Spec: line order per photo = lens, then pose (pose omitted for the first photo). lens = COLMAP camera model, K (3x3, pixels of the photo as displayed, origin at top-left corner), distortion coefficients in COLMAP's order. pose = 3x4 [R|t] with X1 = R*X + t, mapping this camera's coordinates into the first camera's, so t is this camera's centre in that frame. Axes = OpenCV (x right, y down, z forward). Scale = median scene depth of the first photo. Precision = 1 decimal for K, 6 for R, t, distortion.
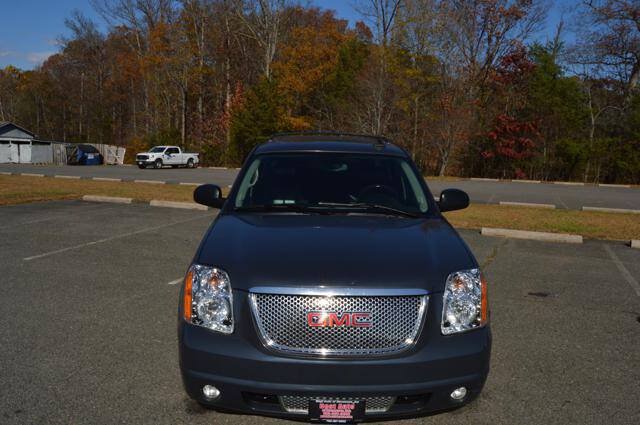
lens RADIAL K [[498.1, 0, 320.0], [0, 498.1, 212.5], [0, 0, 1]] dist [-0.081268, 0.017289]
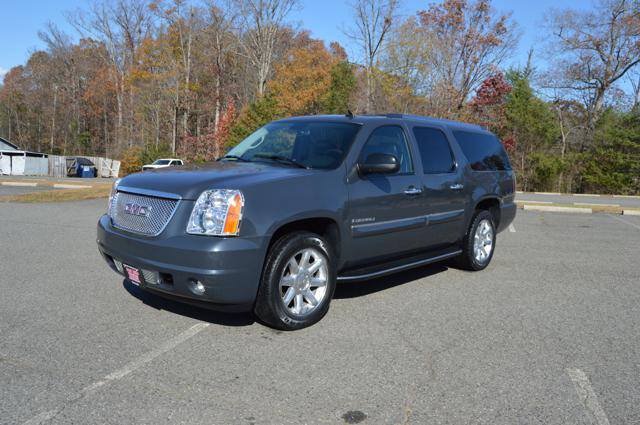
lens RADIAL K [[525.9, 0, 320.0], [0, 525.9, 212.5], [0, 0, 1]] dist [-0.074468, 0.011268]
pose [[0.995609, -0.000676, 0.093609, -0.087283], [0.004959, 0.998951, -0.045524, 0.025341], [-0.093480, 0.045788, 0.994568, -0.098878]]
